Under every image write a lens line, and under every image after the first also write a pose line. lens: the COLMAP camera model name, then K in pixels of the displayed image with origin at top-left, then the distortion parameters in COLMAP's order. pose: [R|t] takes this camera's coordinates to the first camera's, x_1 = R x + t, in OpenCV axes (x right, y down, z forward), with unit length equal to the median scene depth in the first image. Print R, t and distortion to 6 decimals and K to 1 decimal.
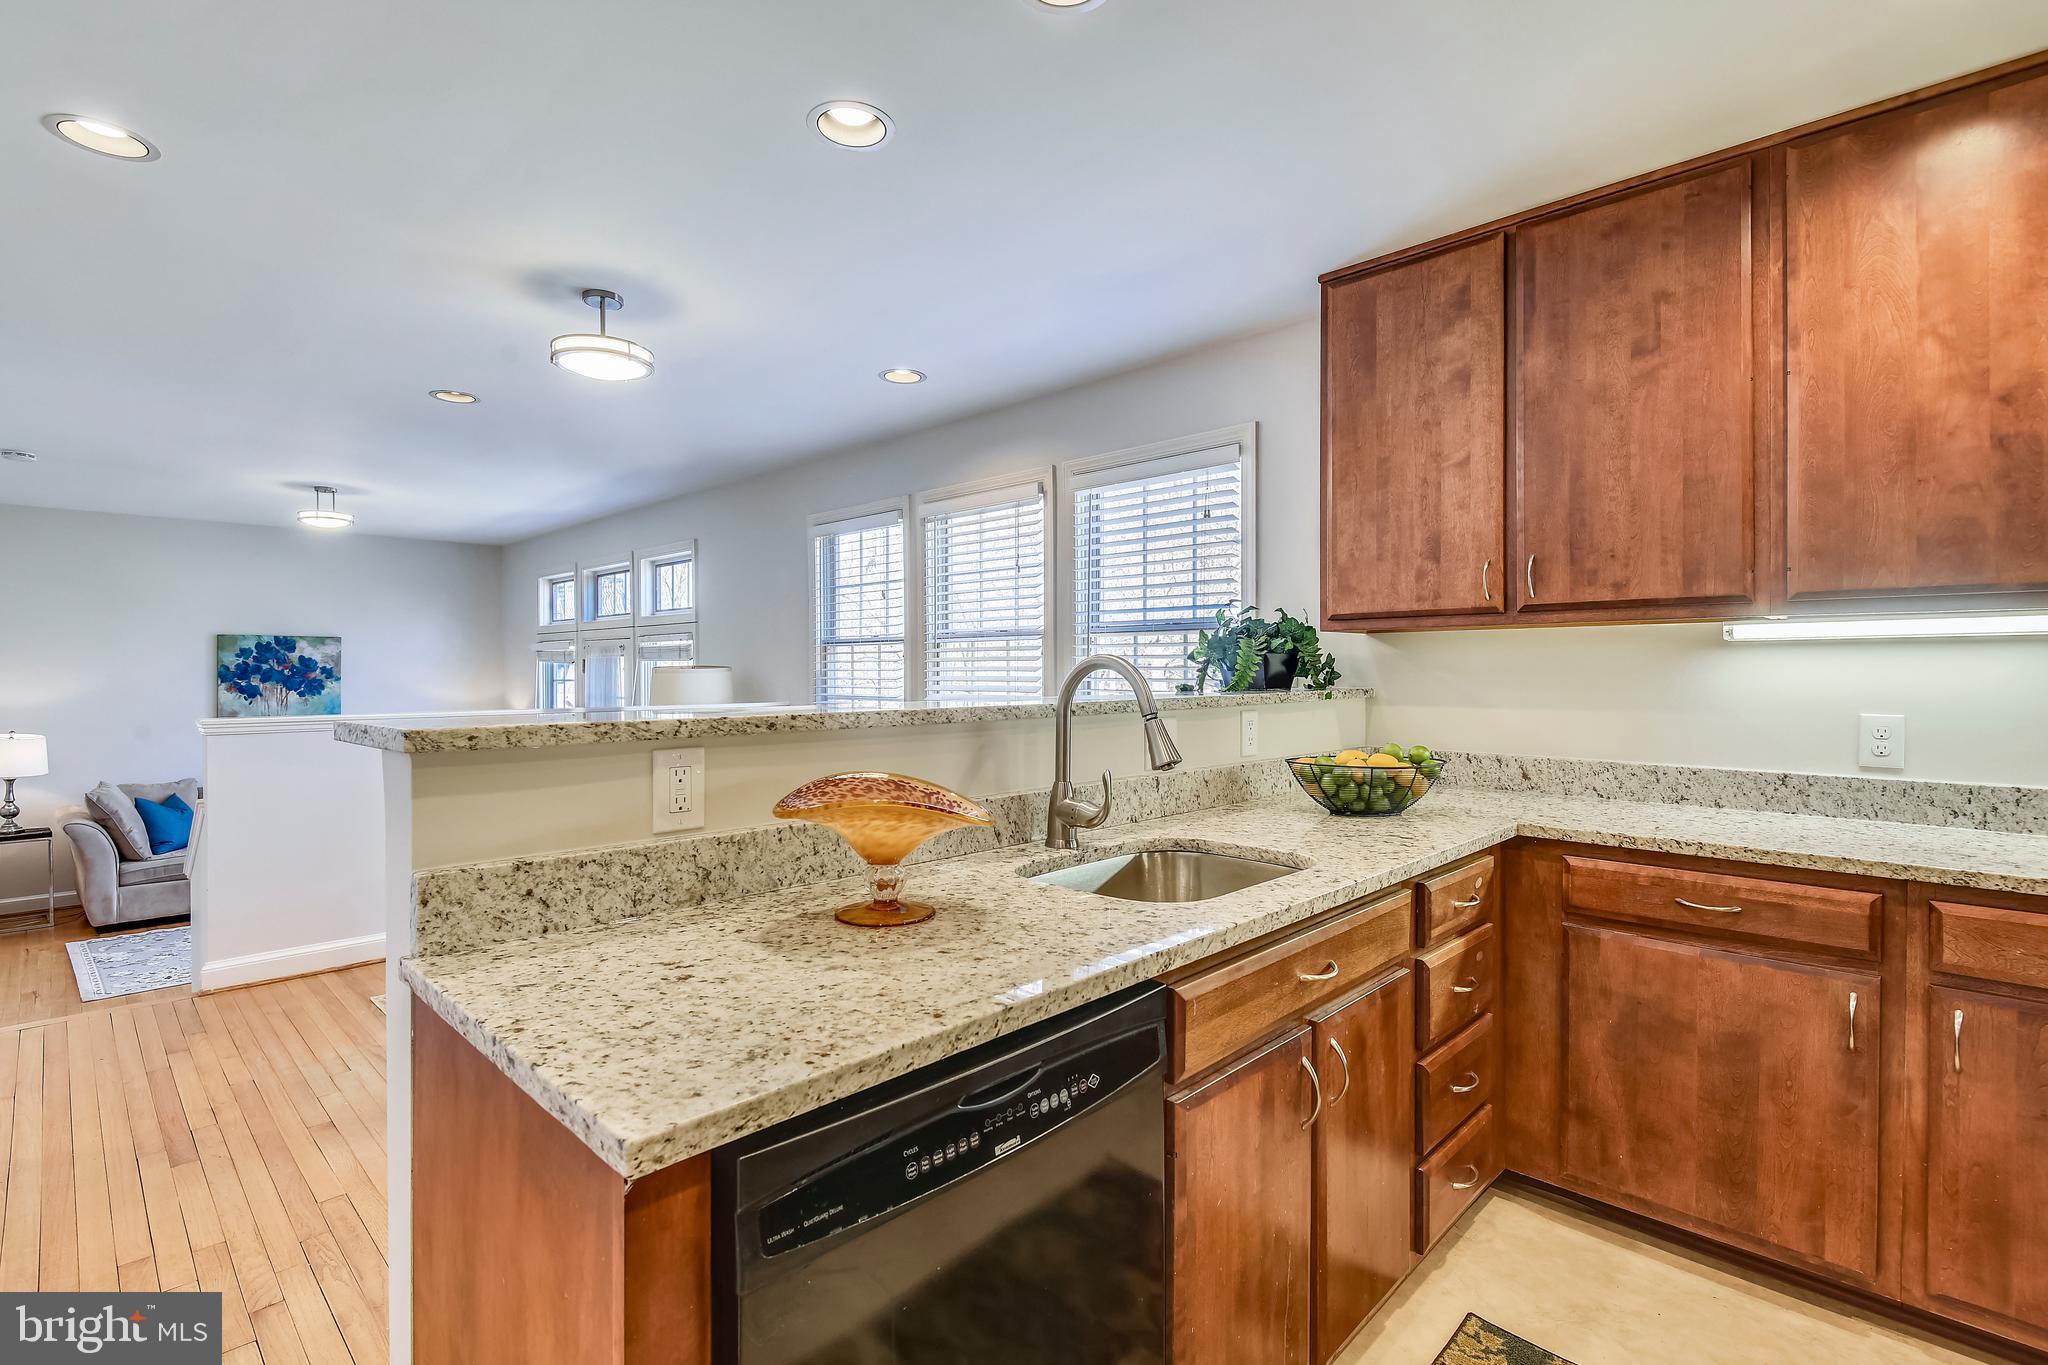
lens RADIAL K [[925.8, 0, 1018.1], [0, 925.8, 643.6], [0, 0, 1]] dist [0.003140, -0.011846]
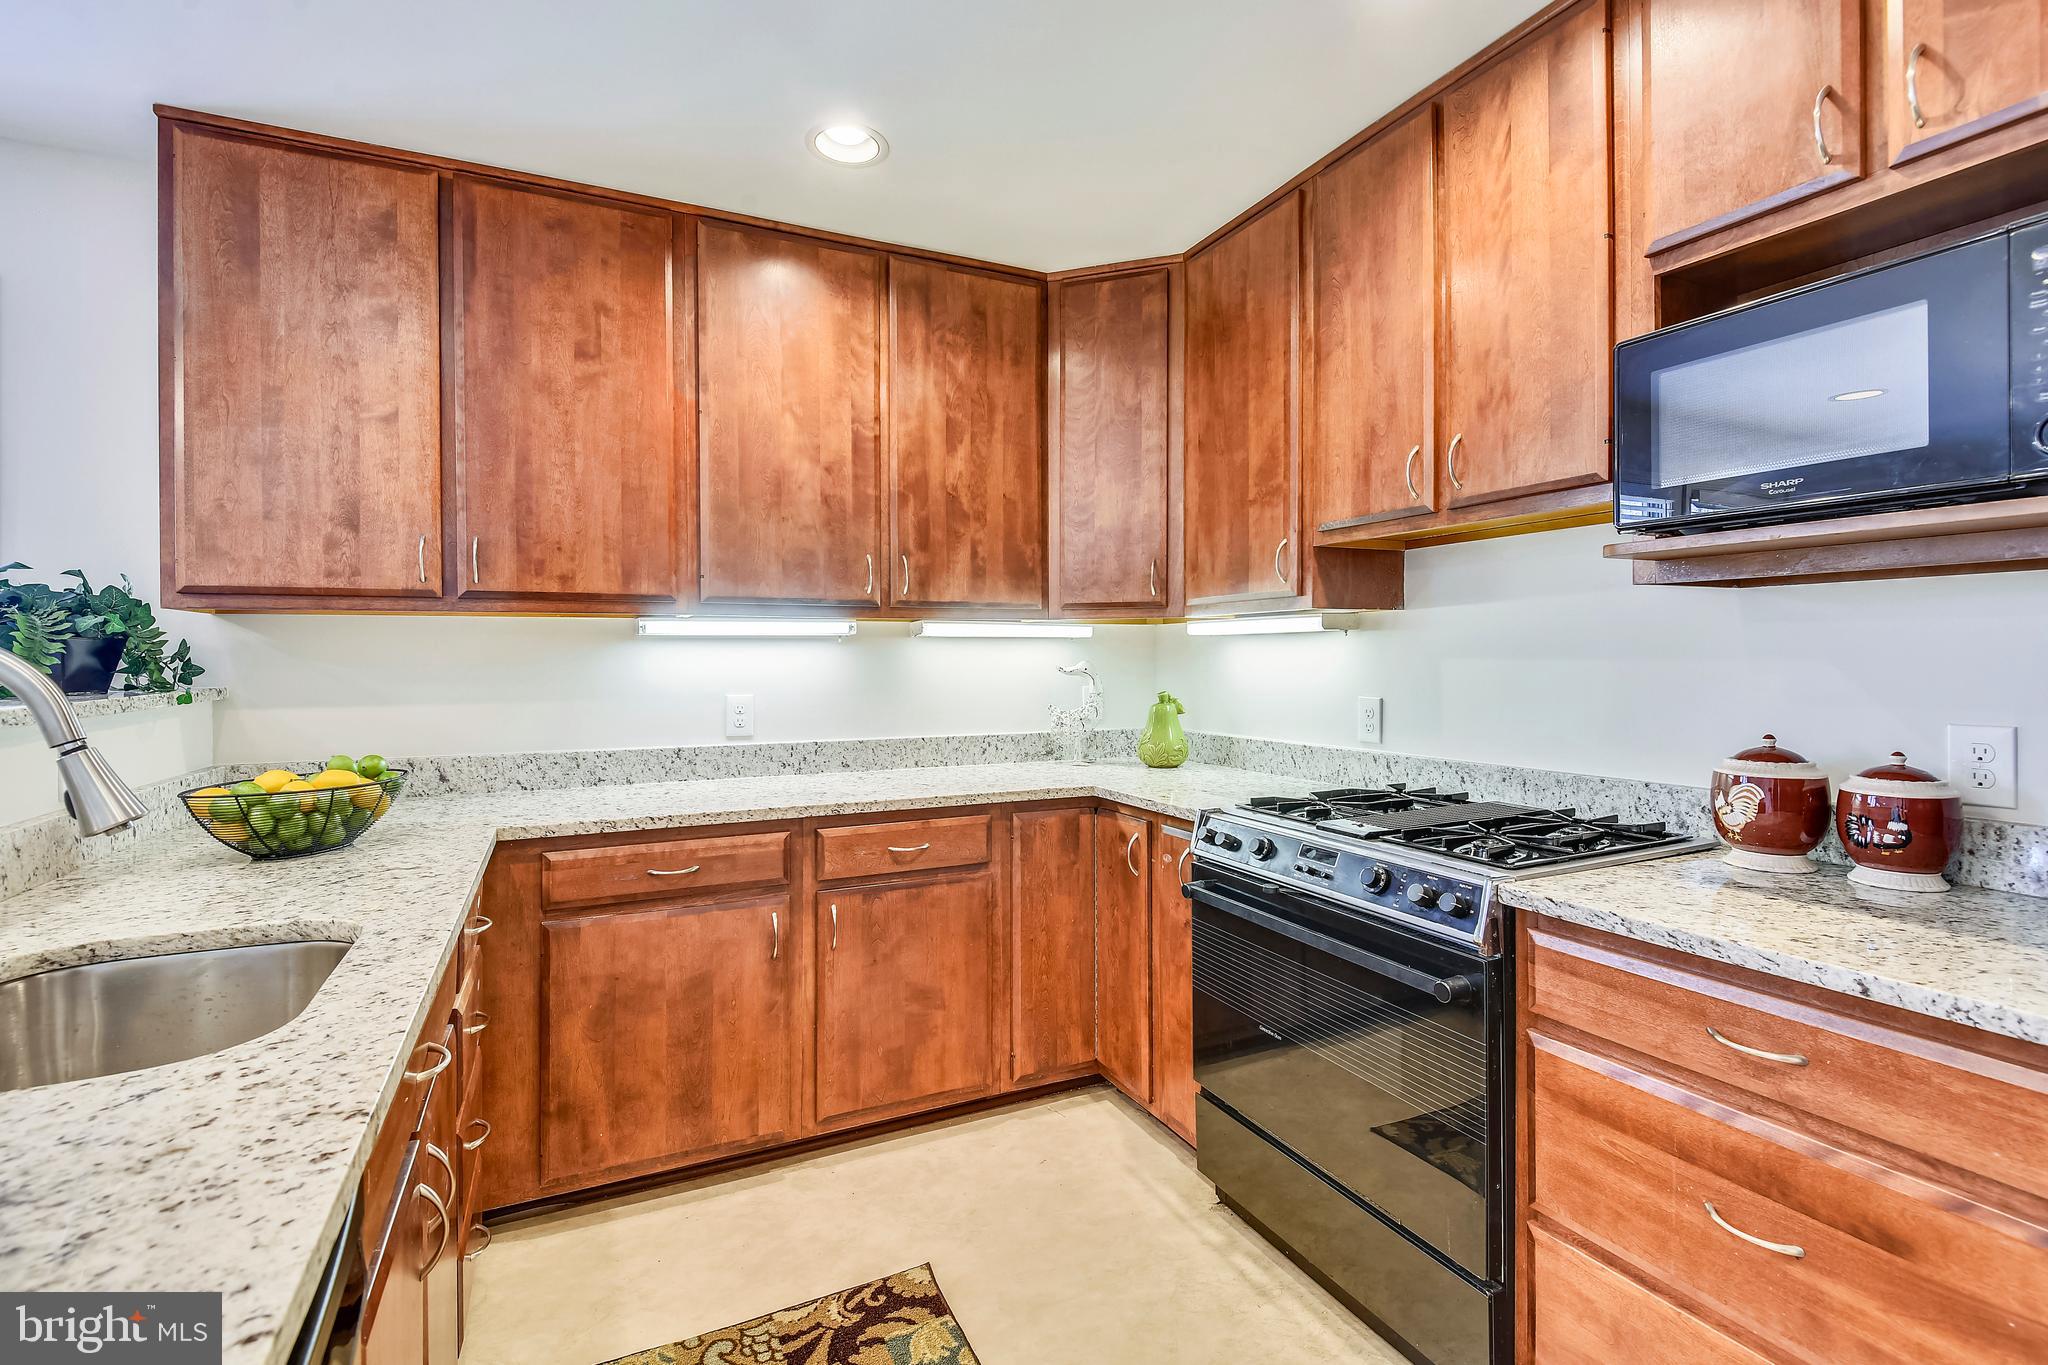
lens RADIAL K [[925.8, 0, 1018.1], [0, 925.8, 643.6], [0, 0, 1]] dist [0.003140, -0.011846]
pose [[0.330090, 0.013340, 0.943855, -0.146700], [-0.020548, 0.999765, -0.006944, 0.006191], [-0.943726, -0.017102, 0.330287, 0.195882]]
